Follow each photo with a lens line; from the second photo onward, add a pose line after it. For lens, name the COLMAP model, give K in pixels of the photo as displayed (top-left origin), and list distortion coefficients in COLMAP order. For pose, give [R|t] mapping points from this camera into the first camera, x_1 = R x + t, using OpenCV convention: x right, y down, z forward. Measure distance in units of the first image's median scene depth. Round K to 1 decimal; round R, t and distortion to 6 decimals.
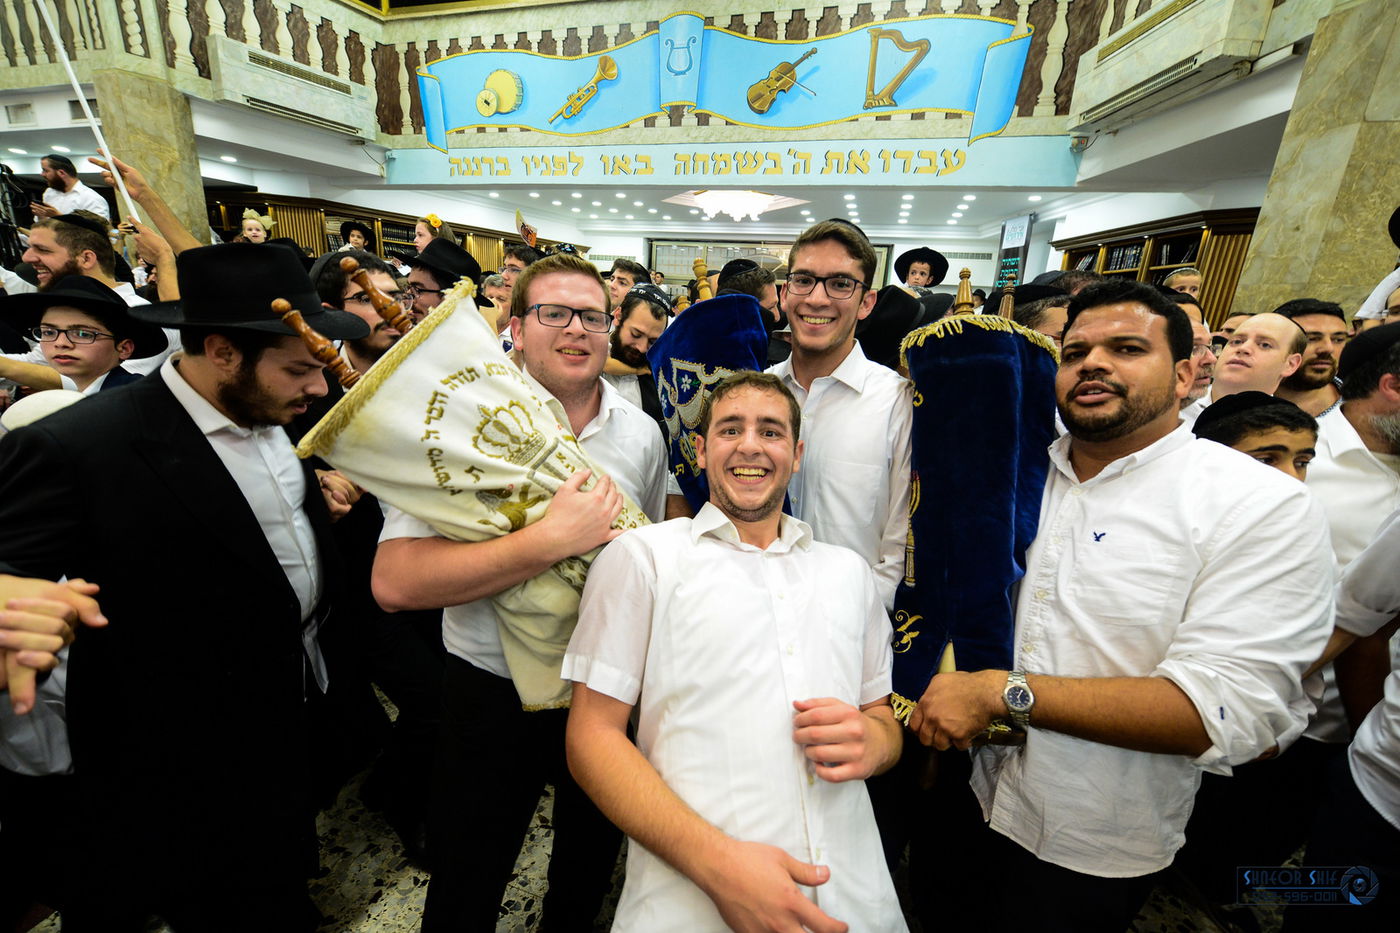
lens RADIAL K [[563.5, 0, 696.2], [0, 563.5, 465.8], [0, 0, 1]] dist [-0.000559, 0.000284]
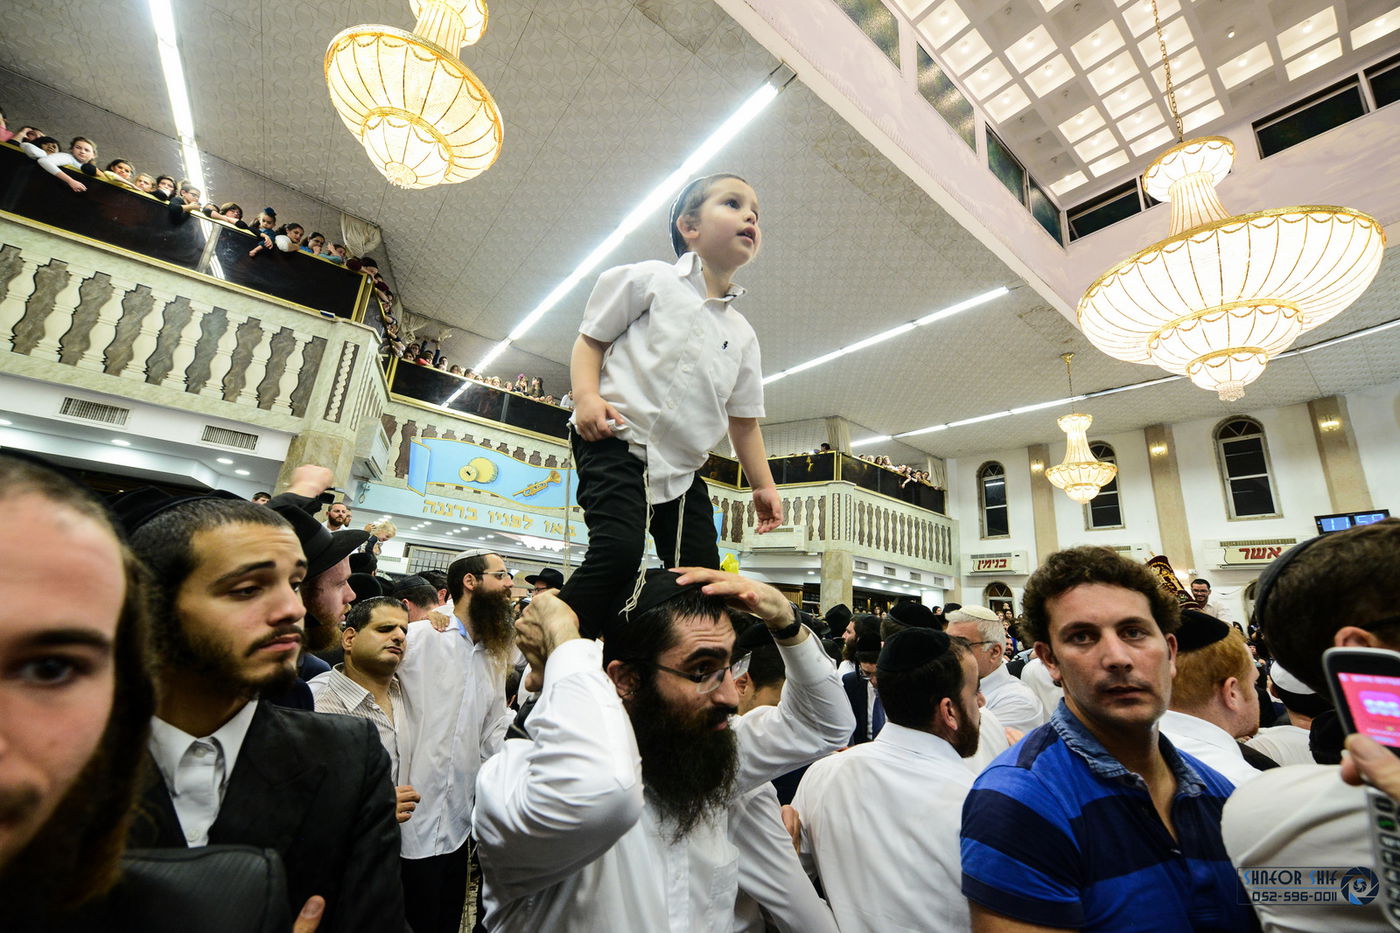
lens RADIAL K [[561.3, 0, 702.5], [0, 561.3, 472.9], [0, 0, 1]] dist [-0.000173, 0.000139]
pose [[0.580168, 0.199184, 0.789766, -1.393663], [0.179134, 0.914692, -0.362285, -0.011184], [-0.794554, 0.351660, 0.494994, -0.242647]]
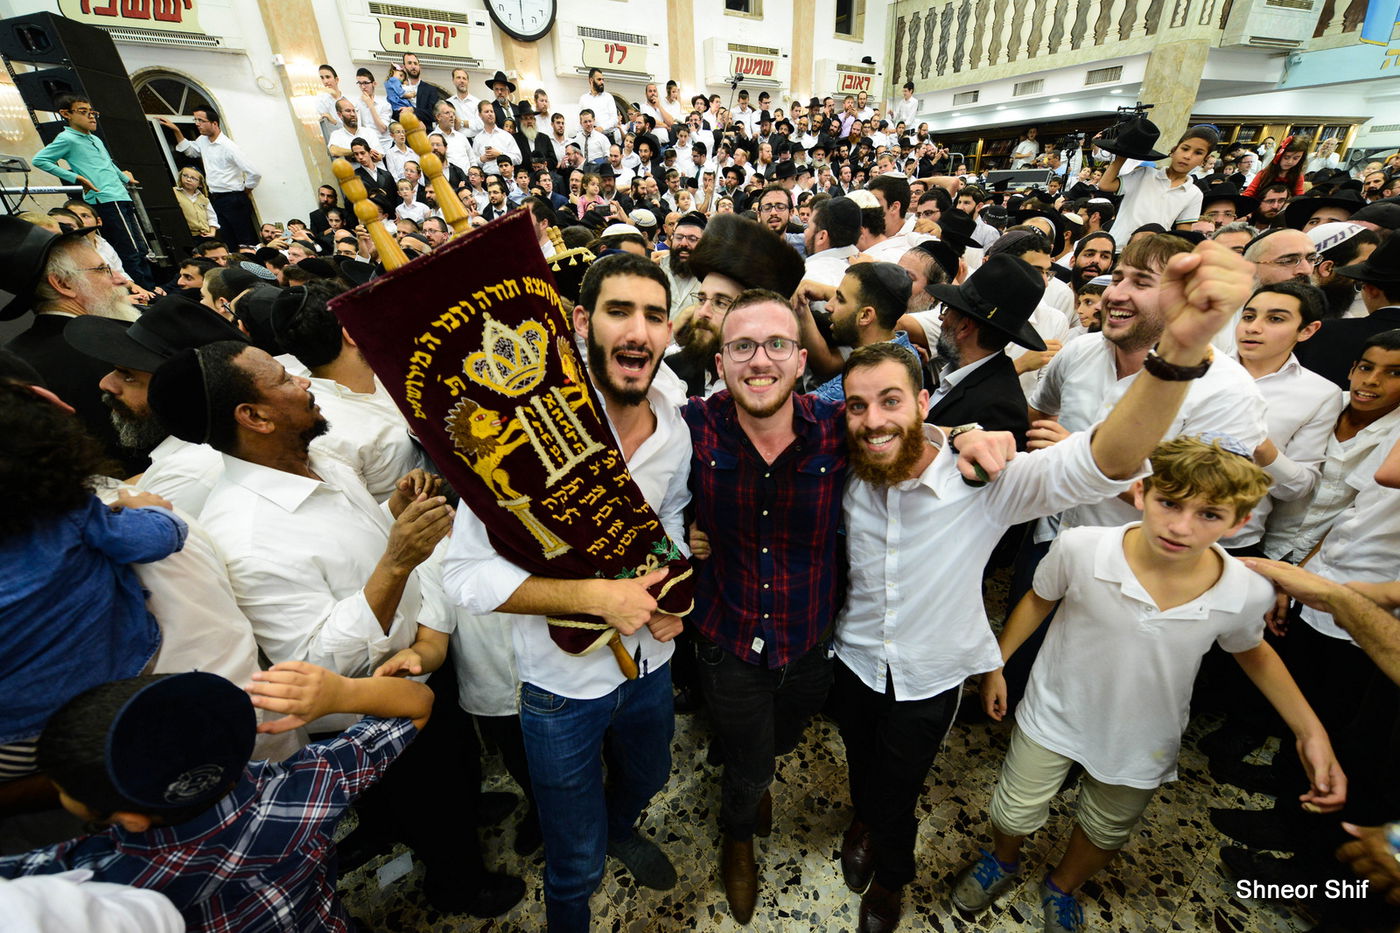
lens RADIAL K [[561.4, 0, 697.6], [0, 561.4, 466.0], [0, 0, 1]] dist [-0.003111, -0.000154]
pose [[0.799574, 0.180546, -0.572787, -0.912283], [-0.079942, 0.977251, 0.196441, 0.133850], [0.595223, -0.111280, 0.795818, -0.839046]]
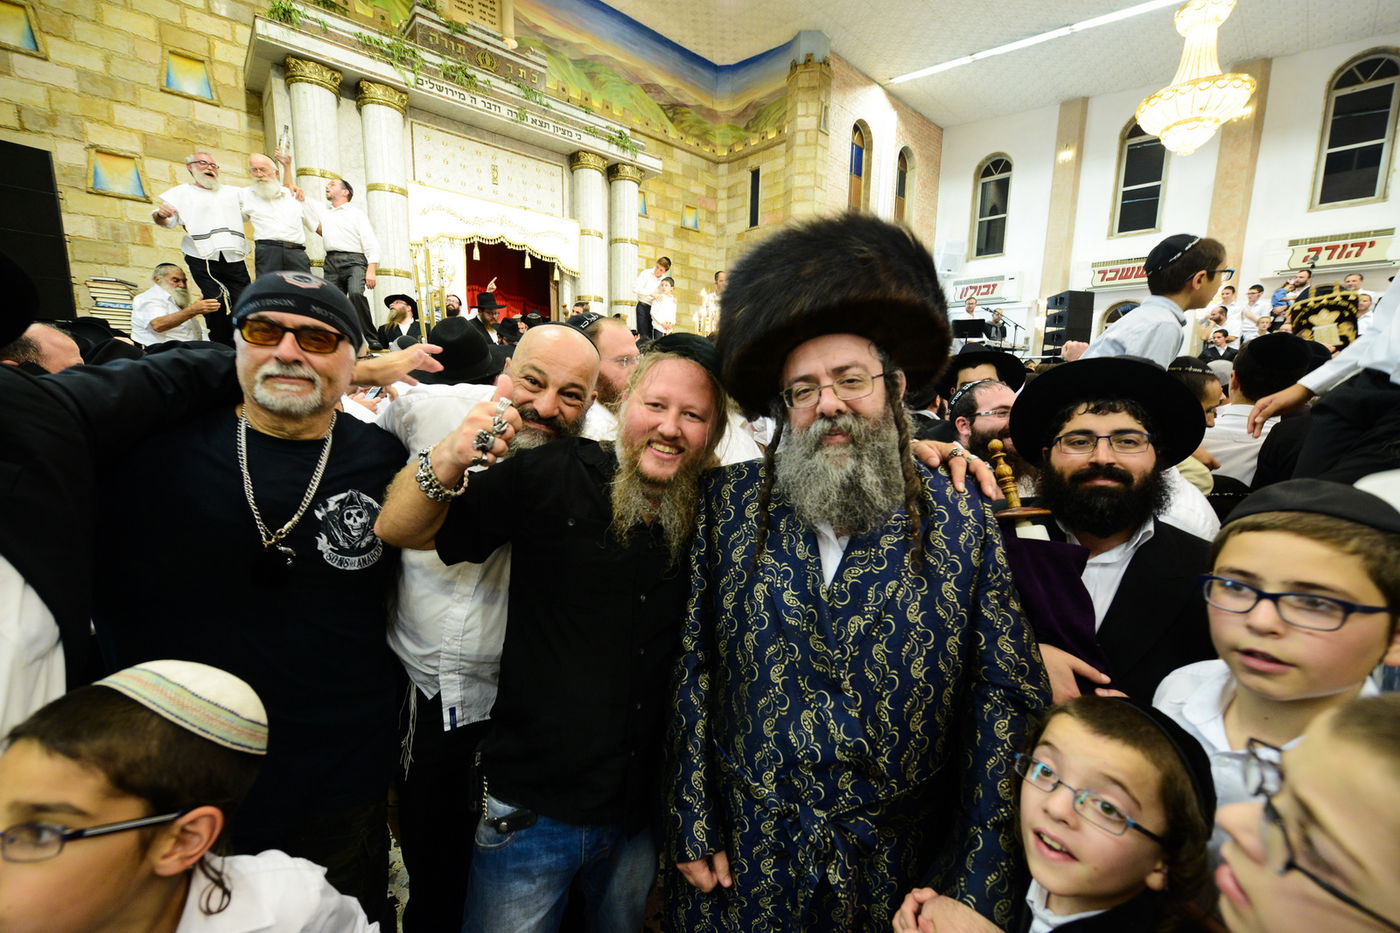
lens RADIAL K [[546.1, 0, 700.0], [0, 546.1, 466.5], [0, 0, 1]] dist [-0.001192, -0.000082]
pose [[-0.484865, 0.072654, -0.871566, -0.106802], [-0.276199, 0.932824, 0.231414, 0.197605], [0.829831, 0.352930, -0.432227, -0.738448]]
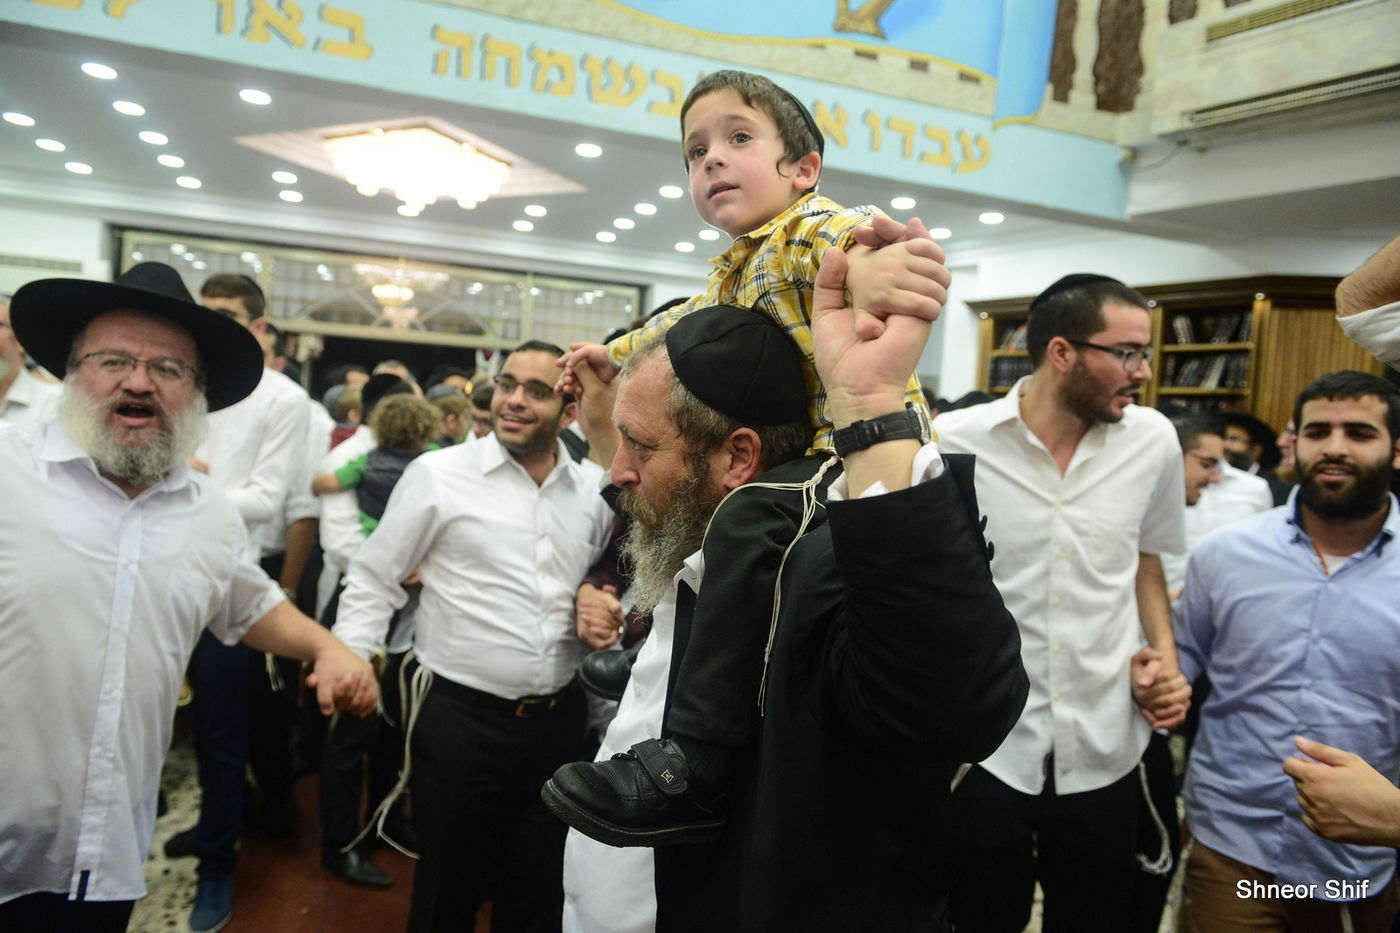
lens RADIAL K [[948.4, 0, 694.9], [0, 948.4, 461.9], [0, 0, 1]] dist [0.005022, -0.005127]
pose [[0.792399, -0.030229, 0.609253, -0.349264], [0.146231, 0.979062, -0.141612, -0.137446], [-0.592216, 0.201305, 0.780228, 0.469822]]
